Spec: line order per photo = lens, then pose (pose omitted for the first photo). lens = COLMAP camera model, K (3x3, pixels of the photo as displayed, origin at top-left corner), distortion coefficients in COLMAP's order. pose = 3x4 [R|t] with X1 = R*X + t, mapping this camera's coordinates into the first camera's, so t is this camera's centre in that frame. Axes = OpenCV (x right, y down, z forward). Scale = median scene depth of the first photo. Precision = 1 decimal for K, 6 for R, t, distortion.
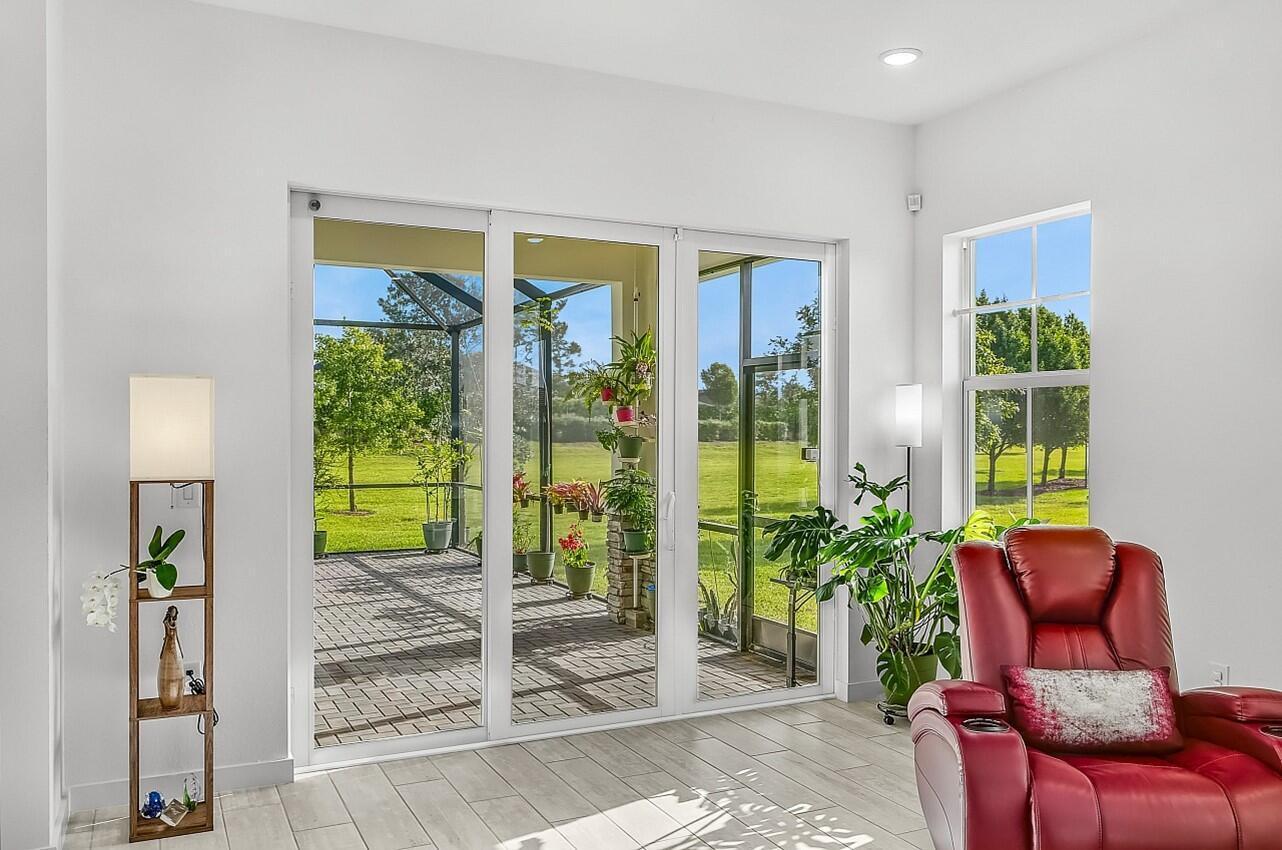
lens RADIAL K [[999.7, 0, 640.1], [0, 999.7, 437.1], [0, 0, 1]] dist [-0.001836, 0.001549]
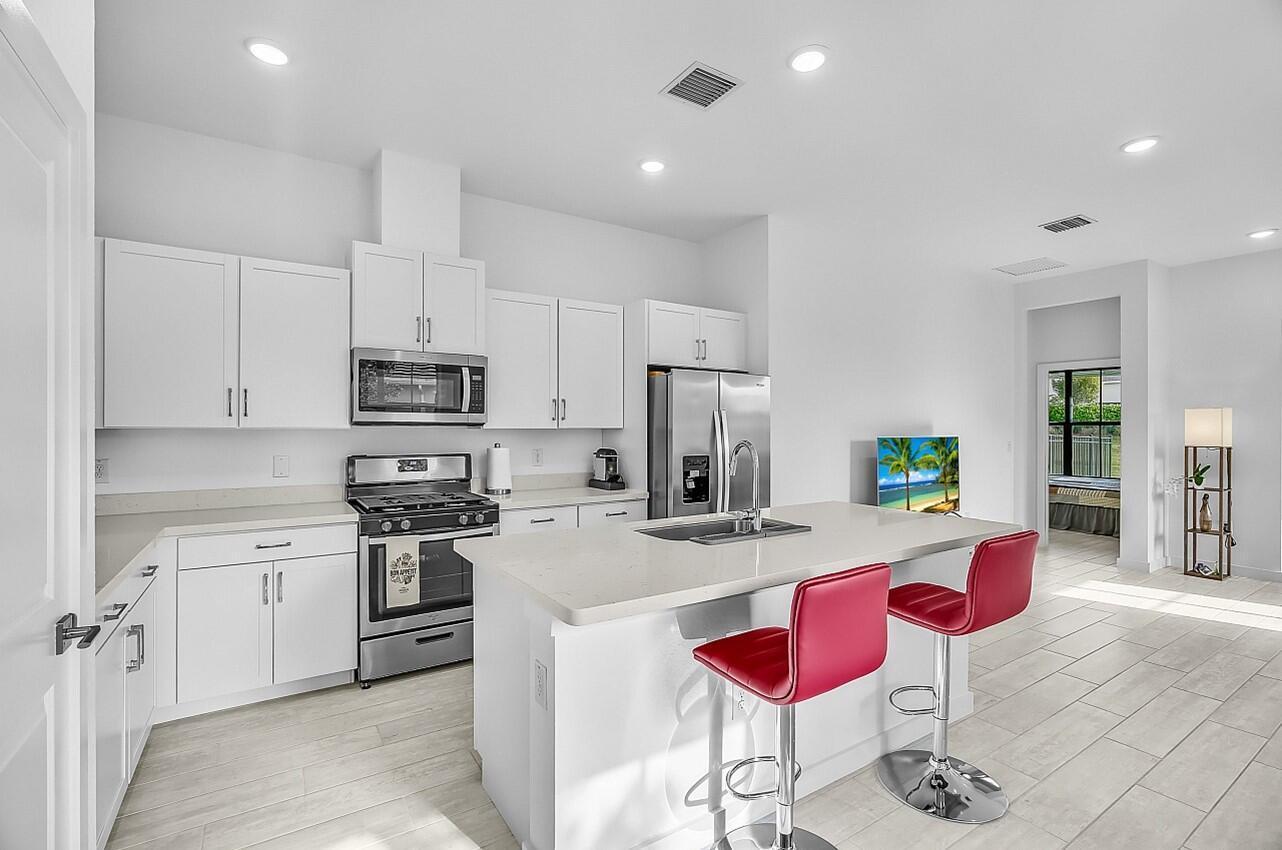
lens RADIAL K [[576.4, 0, 641.0], [0, 576.4, 425.0], [0, 0, 1]] dist [-0.006703, 0.001382]
pose [[0.117294, -0.006233, -0.993078, 0.377586], [-0.006958, 0.999951, -0.007098, 0.003007], [0.993073, 0.007742, 0.117244, -0.293460]]
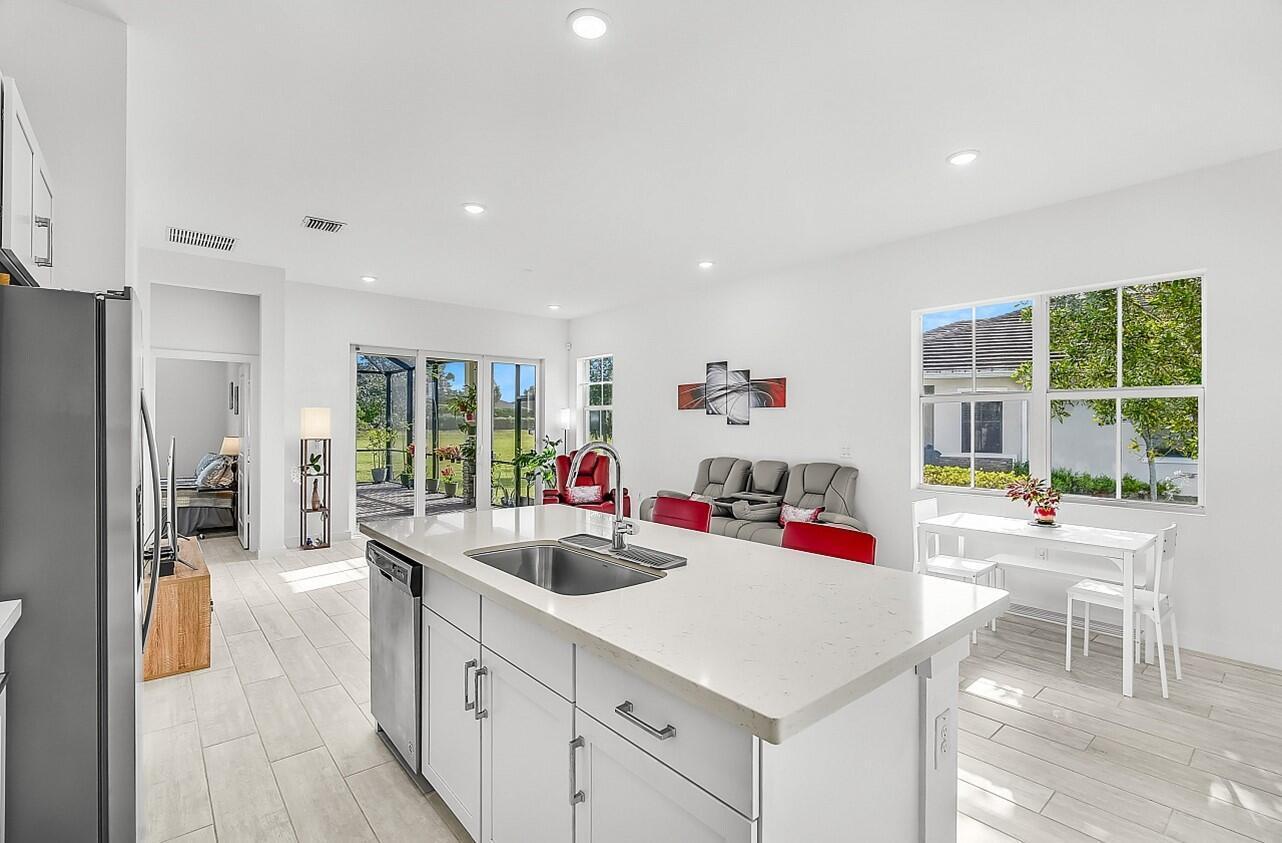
lens RADIAL K [[582.4, 0, 627.8], [0, 582.4, 423.8], [0, 0, 1]] dist [-0.020375, 0.000071]
pose [[0.973751, 0.002484, 0.227603, 0.035654], [-0.000996, 0.999977, -0.006650, 0.002269], [-0.227615, 0.006248, 0.973731, -0.446800]]
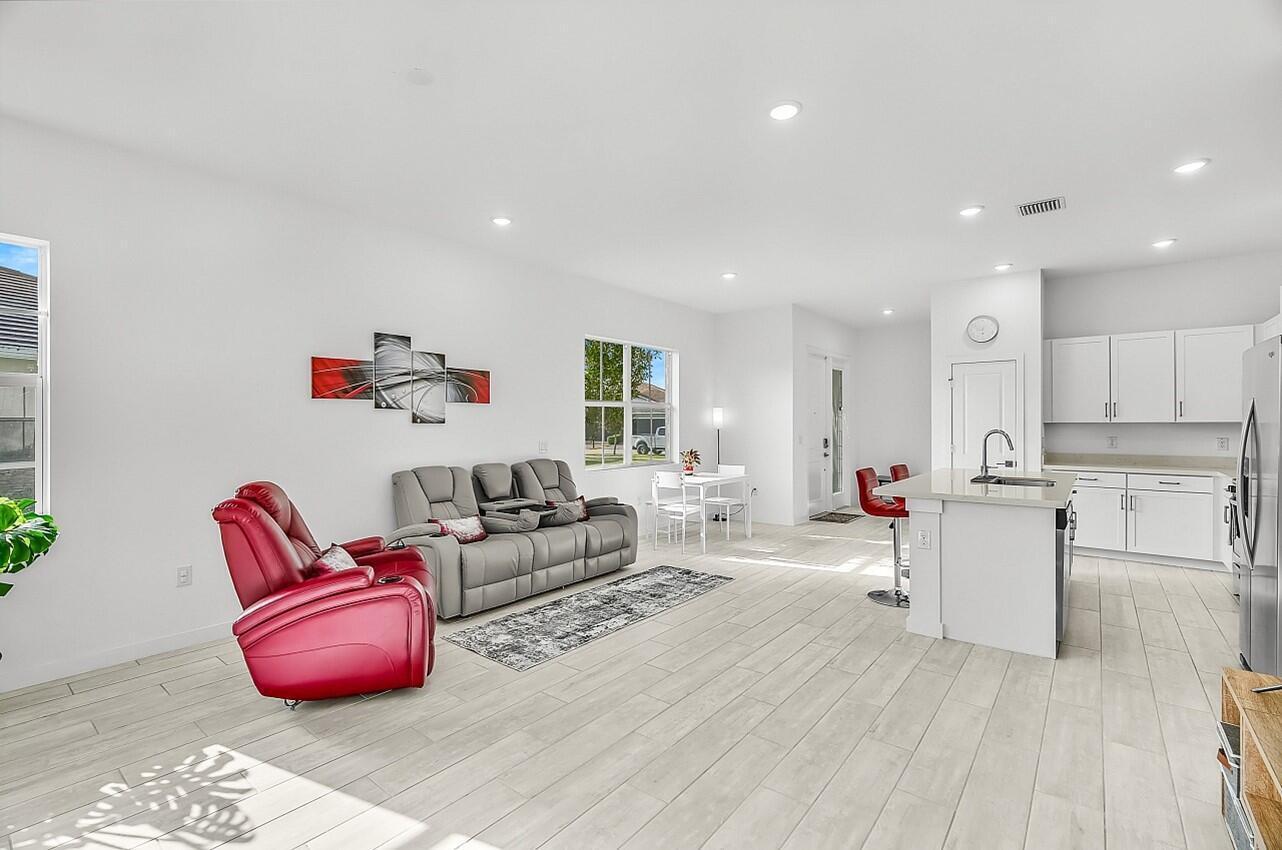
lens RADIAL K [[582.2, 0, 631.5], [0, 582.2, 426.9], [0, 0, 1]] dist [-0.008724, 0.000330]
pose [[-0.417545, -0.007202, 0.908628, -0.274939], [0.008716, 0.999891, 0.011931, -0.003286], [-0.908615, 0.012901, -0.417436, 0.343082]]
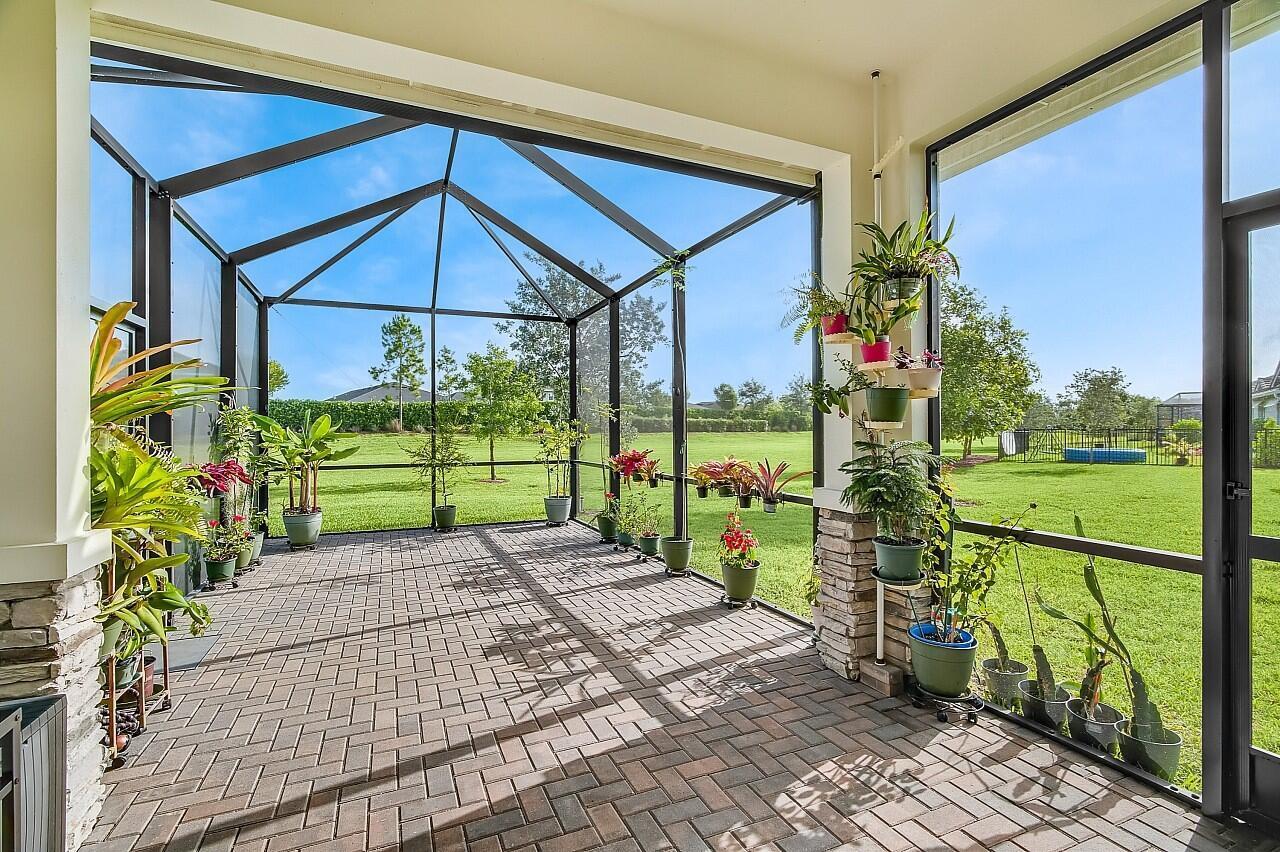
lens RADIAL K [[575.5, 0, 640.0], [0, 575.5, 426.0], [0, 0, 1]] dist [-0.006703, 0.001382]
pose [[0.998933, -0.007146, -0.045618, -0.140312], [0.006722, 0.999933, -0.009433, 0.024797], [0.045682, 0.009117, 0.998914, 0.627672]]
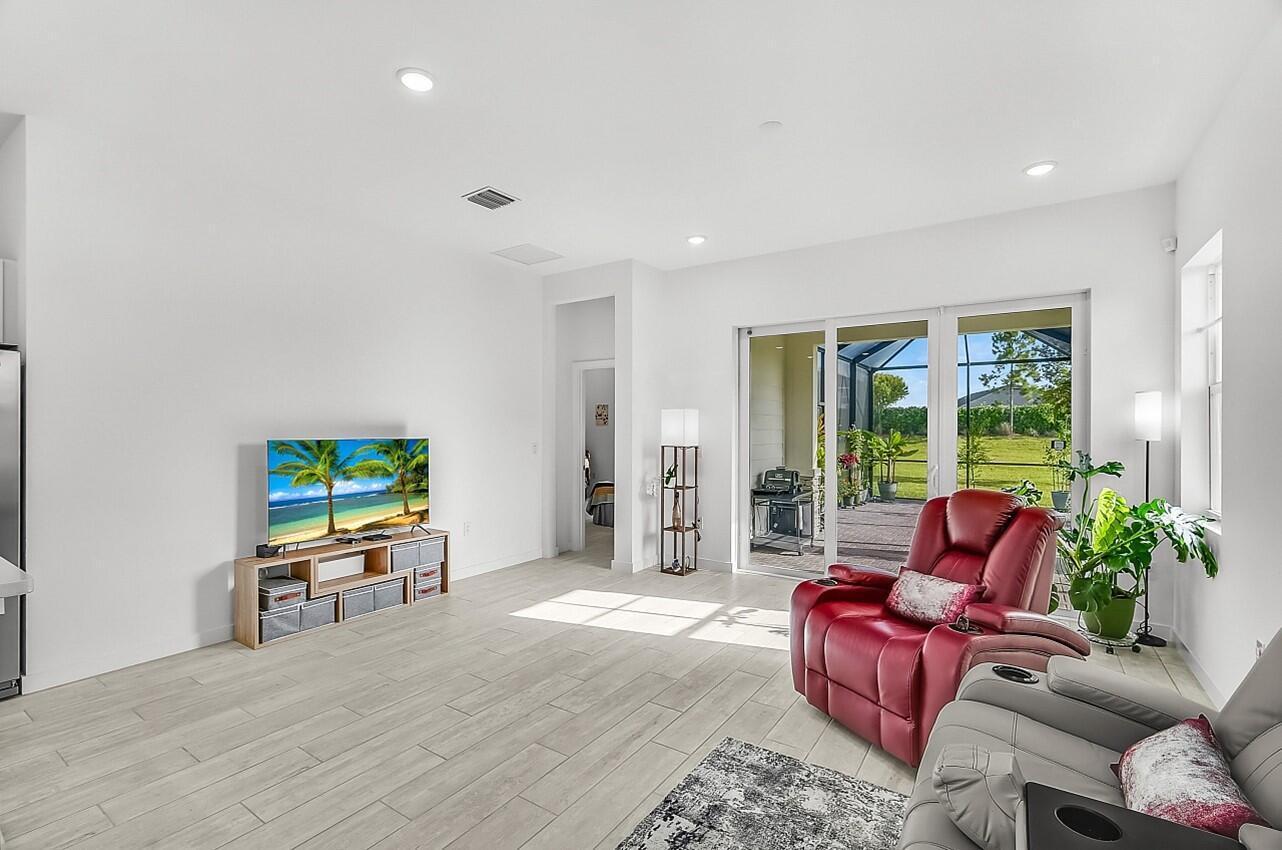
lens RADIAL K [[582.2, 0, 631.5], [0, 582.2, 426.9], [0, 0, 1]] dist [-0.008724, 0.000330]
pose [[0.492060, -0.003594, -0.870554, 0.371515], [-0.005832, 0.999955, -0.007424, 0.000724], [0.870542, 0.008731, 0.492017, 0.043403]]
